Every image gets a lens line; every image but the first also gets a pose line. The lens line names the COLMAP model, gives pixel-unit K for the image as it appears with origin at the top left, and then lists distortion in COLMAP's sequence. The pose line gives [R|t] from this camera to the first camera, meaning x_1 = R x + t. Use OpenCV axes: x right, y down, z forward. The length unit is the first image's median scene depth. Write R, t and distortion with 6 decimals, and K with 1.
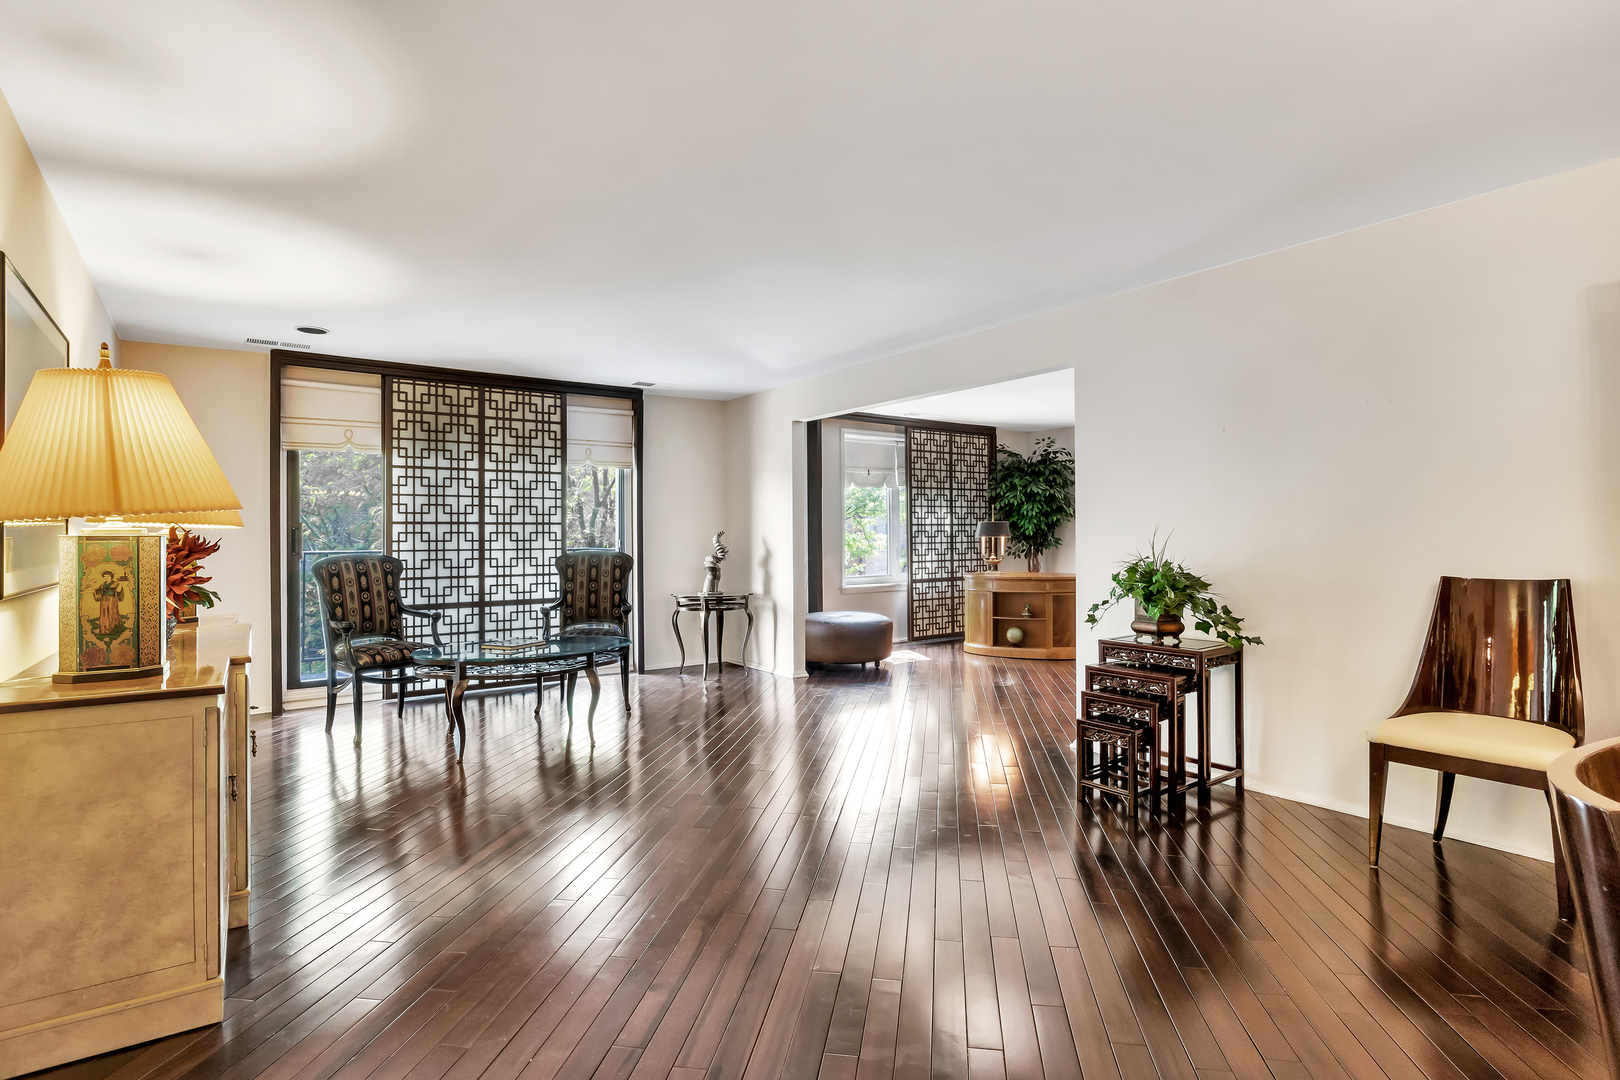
lens RADIAL K [[813.4, 0, 812.2], [0, 813.4, 532.5], [0, 0, 1]] dist [-0.010022, 0.002107]
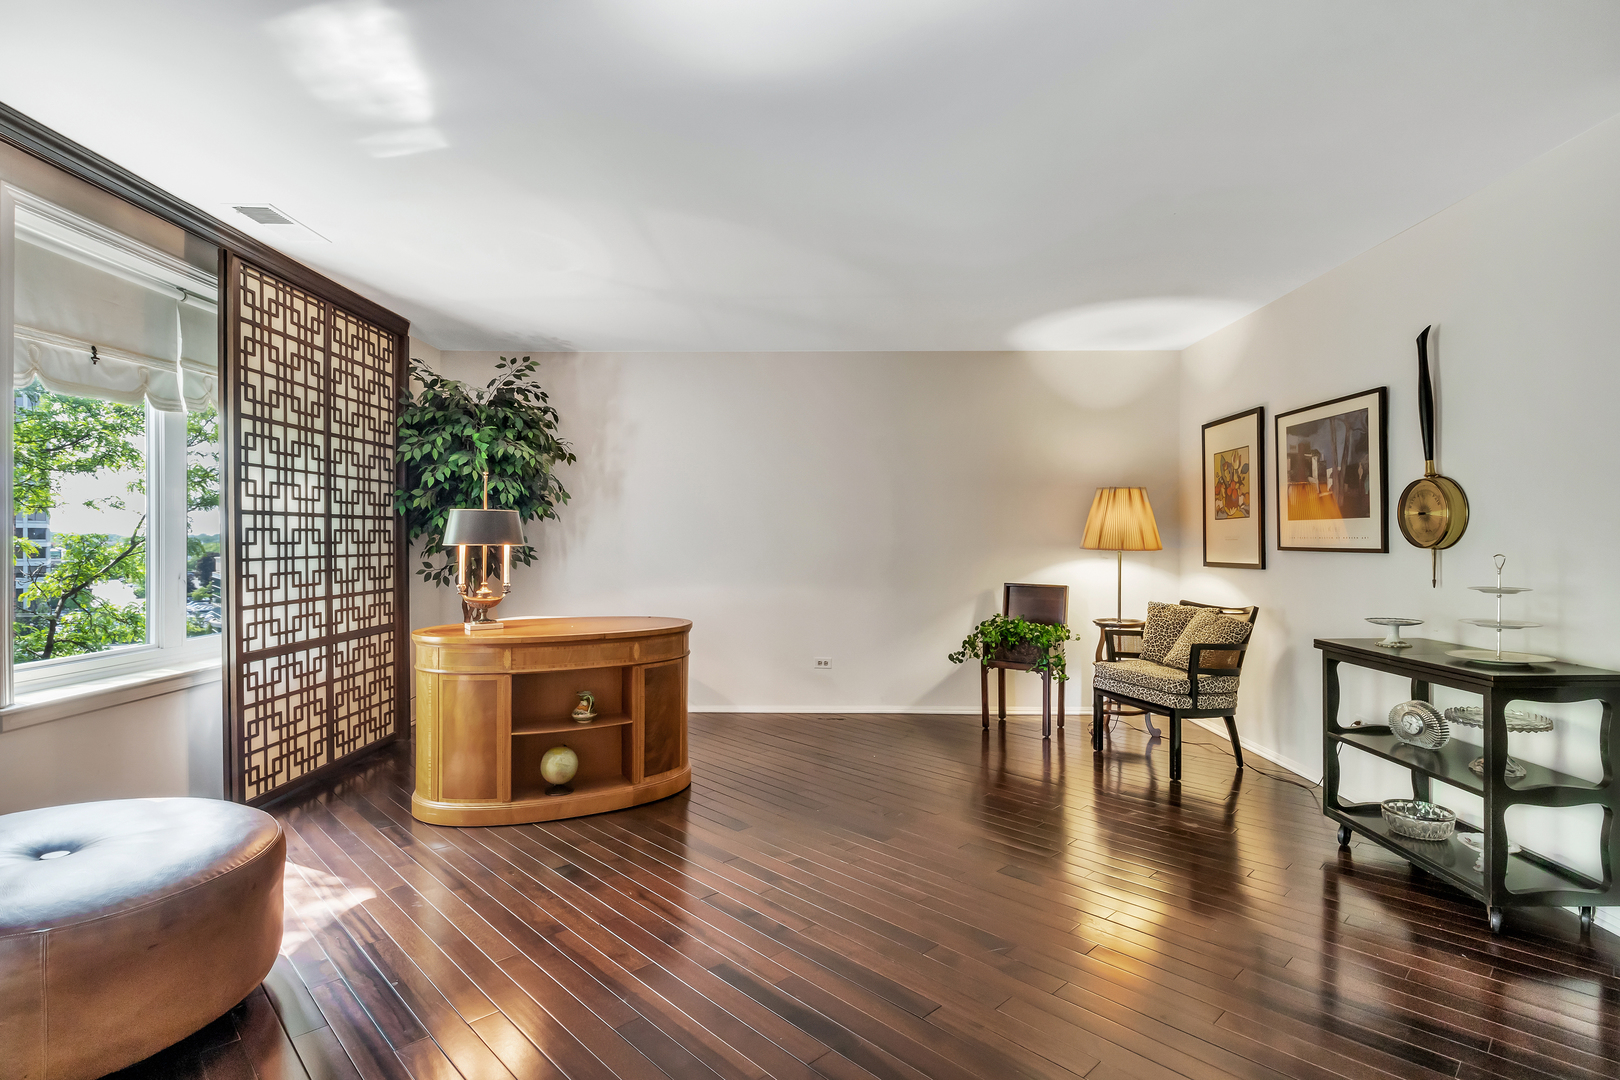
lens RADIAL K [[813.4, 0, 808.3], [0, 813.4, 540.7], [0, 0, 1]] dist [-0.010022, 0.002107]
pose [[0.607544, 0.005013, 0.794270, -0.018073], [-0.005842, 0.999981, -0.001842, 0.003206], [-0.794264, -0.003521, 0.607562, 0.542266]]
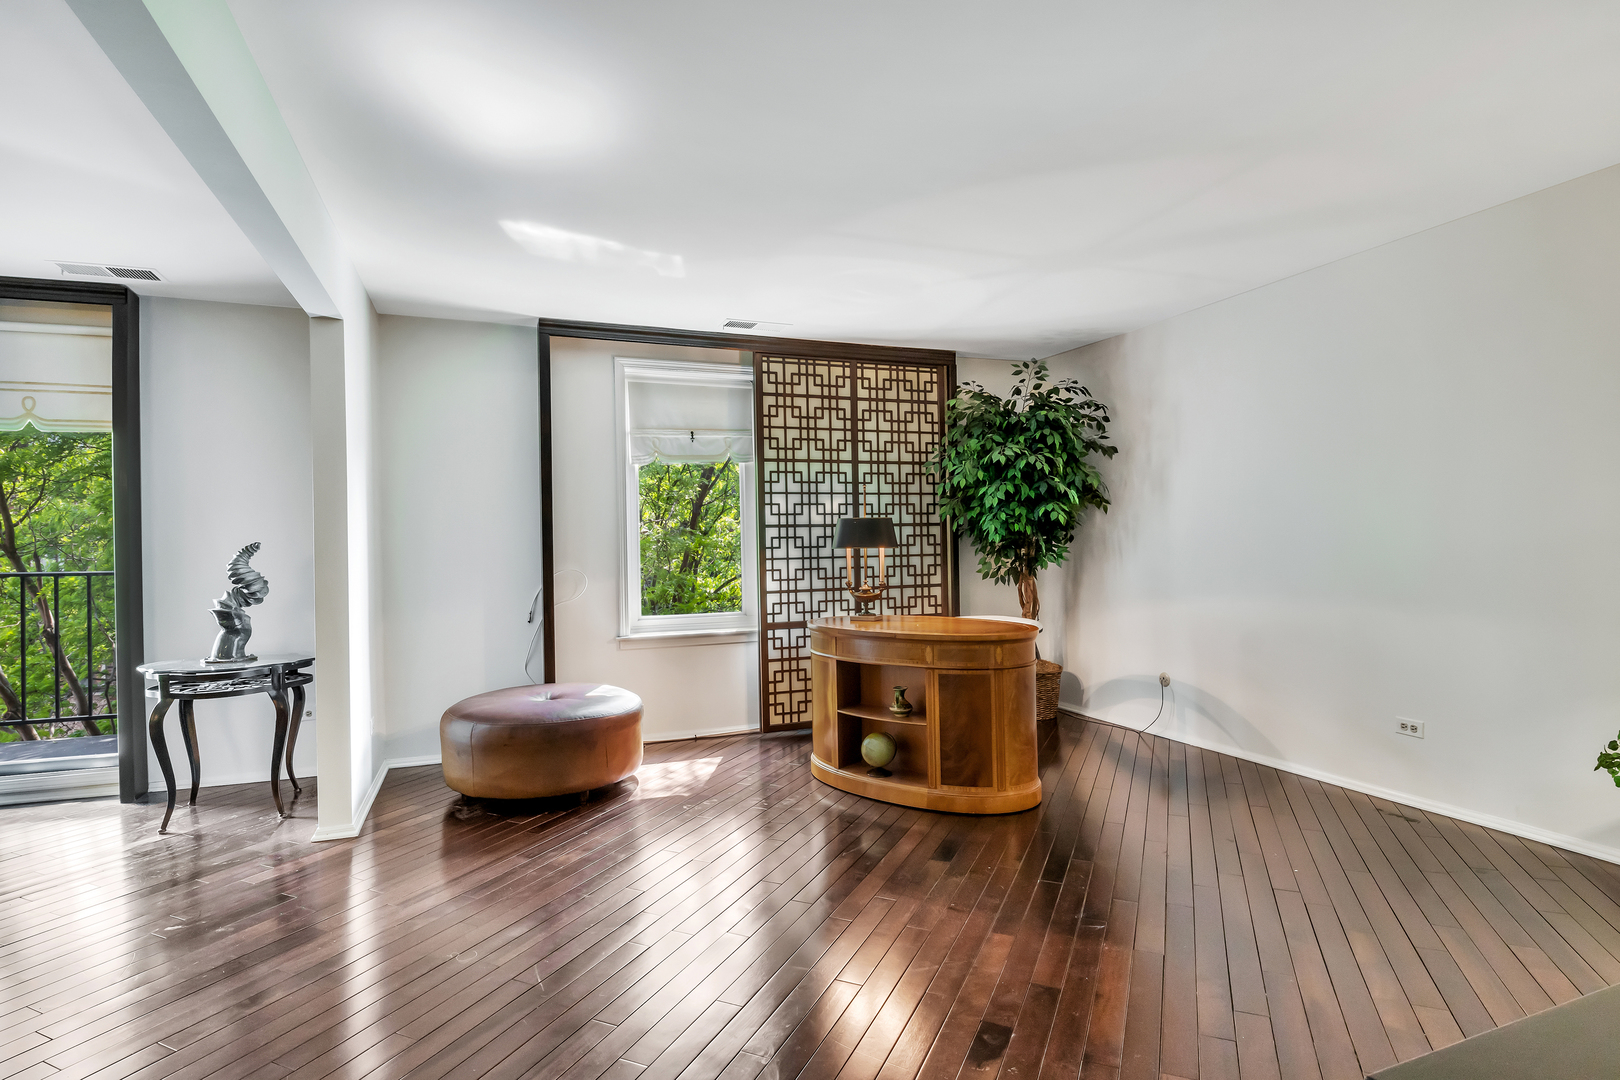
lens RADIAL K [[813.4, 0, 799.2], [0, 813.4, 547.6], [0, 0, 1]] dist [-0.010022, 0.002107]
pose [[0.963707, -0.009079, -0.266808, 0.290106], [0.011396, 0.999910, 0.007137, 0.001523], [0.266719, -0.009919, 0.963723, 0.454219]]
